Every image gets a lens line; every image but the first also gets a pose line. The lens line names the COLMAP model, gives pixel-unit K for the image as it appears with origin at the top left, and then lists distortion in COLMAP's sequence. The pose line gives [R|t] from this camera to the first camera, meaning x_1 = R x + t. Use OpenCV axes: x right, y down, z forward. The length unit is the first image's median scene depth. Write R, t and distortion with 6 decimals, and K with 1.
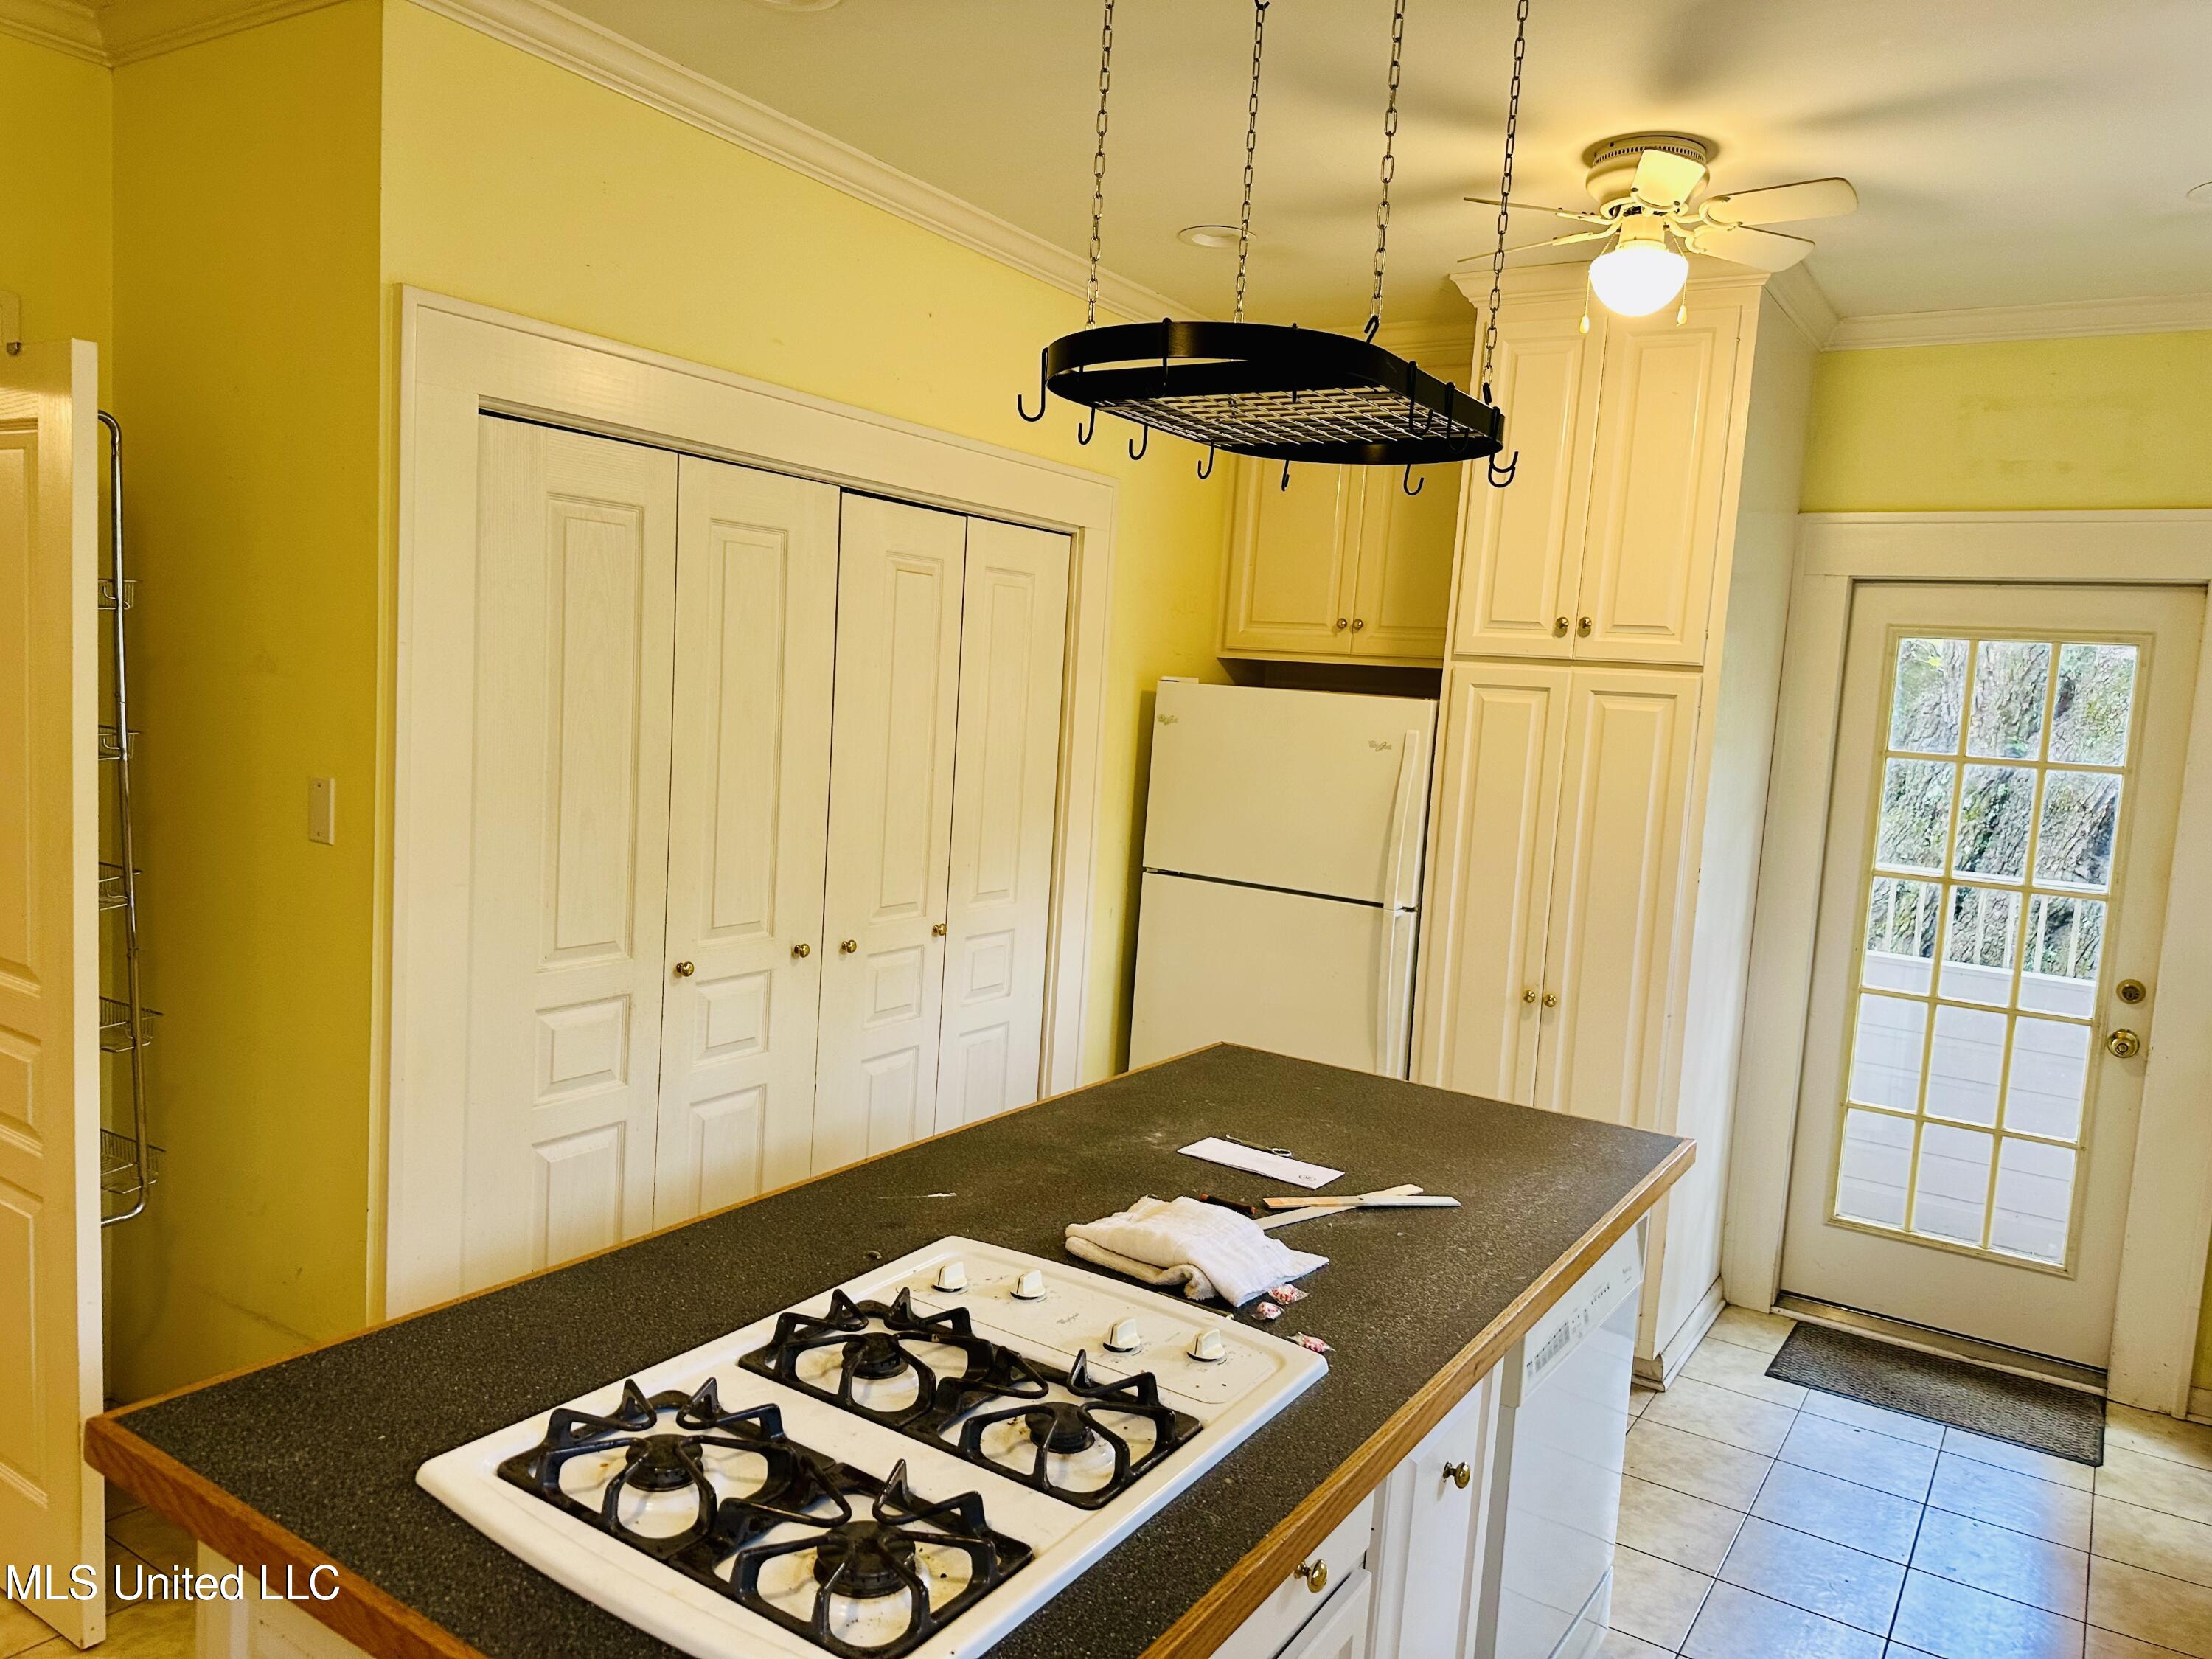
lens RADIAL K [[1555.6, 0, 1106.0], [0, 1555.6, 829.5], [0, 0, 1]] dist [0.000609, 0.000428]
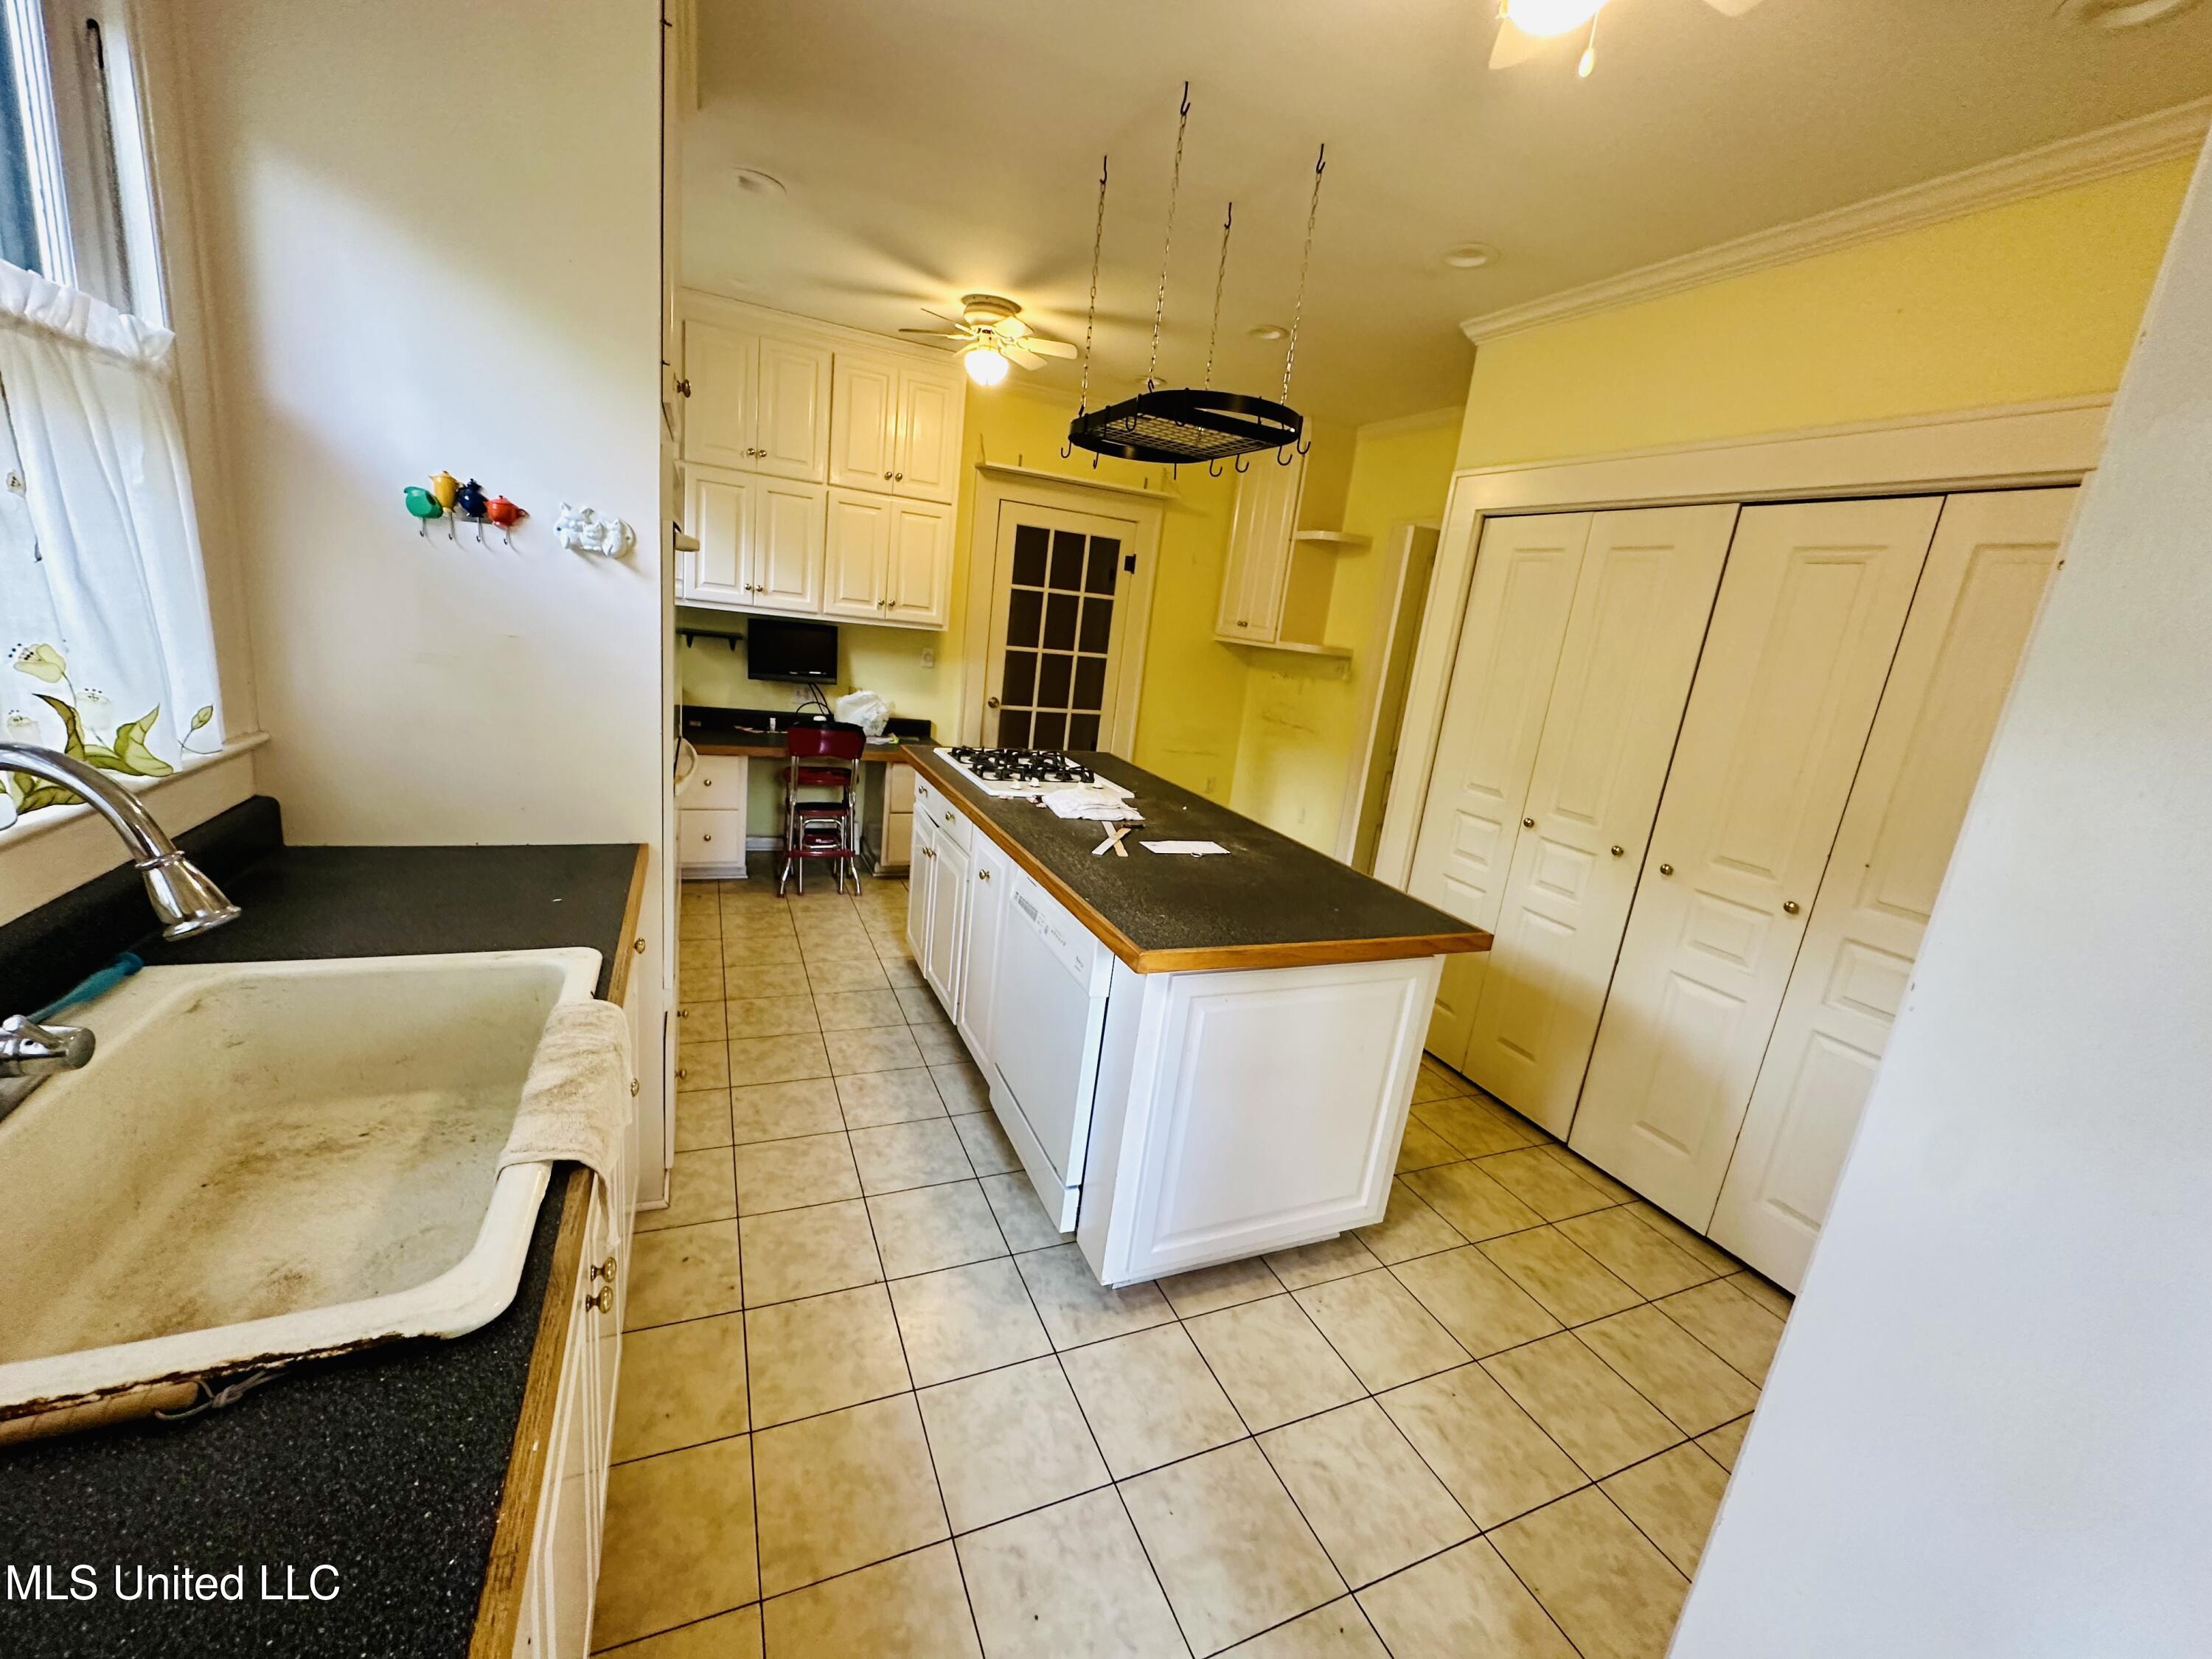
lens RADIAL K [[878.9, 0, 1106.0], [0, 878.9, 829.5], [0, 0, 1]] dist [-0.008800, -0.000117]
pose [[-0.532318, 0.070608, -0.843595, 0.742863], [-0.243407, 0.941668, 0.232409, -0.011041], [0.810797, 0.329052, -0.484080, 1.054173]]
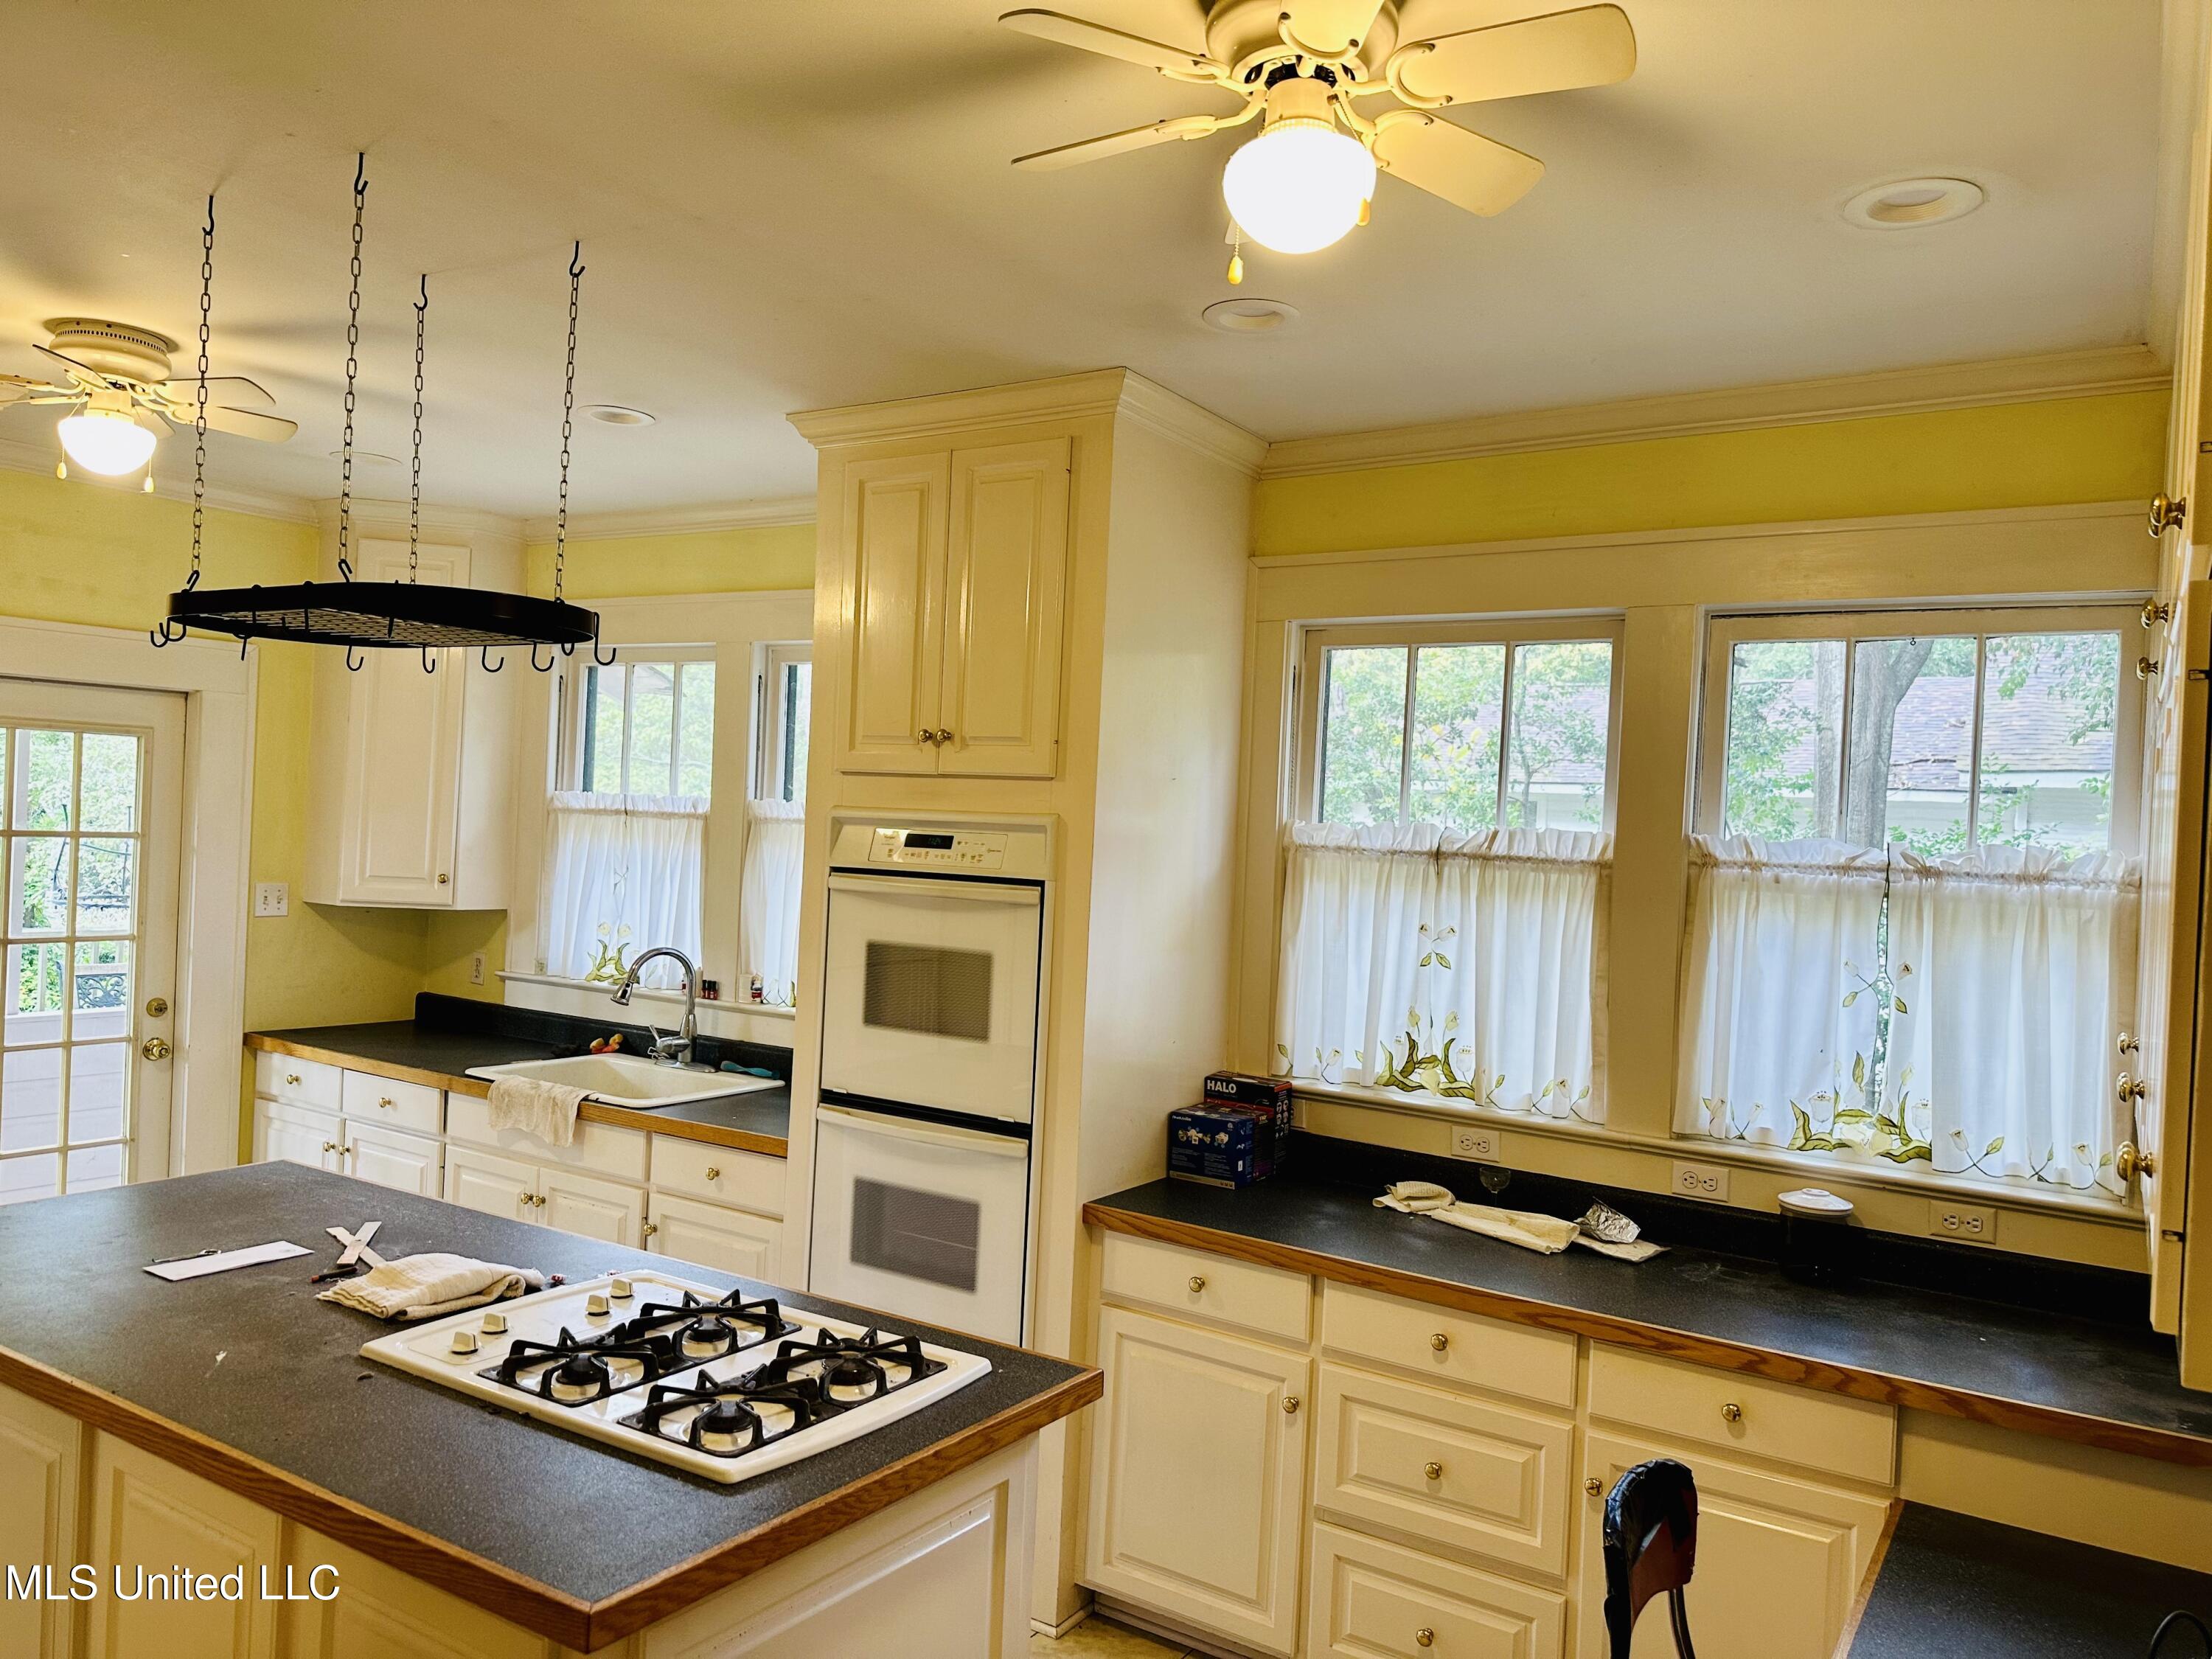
lens RADIAL K [[1555.6, 0, 1106.0], [0, 1555.6, 829.5], [0, 0, 1]] dist [0.000609, 0.000428]
pose [[0.015192, -0.067815, 0.997582, -0.748847], [0.059721, 0.995978, 0.066797, -0.100992], [-0.998099, 0.058562, 0.019181, 0.245804]]
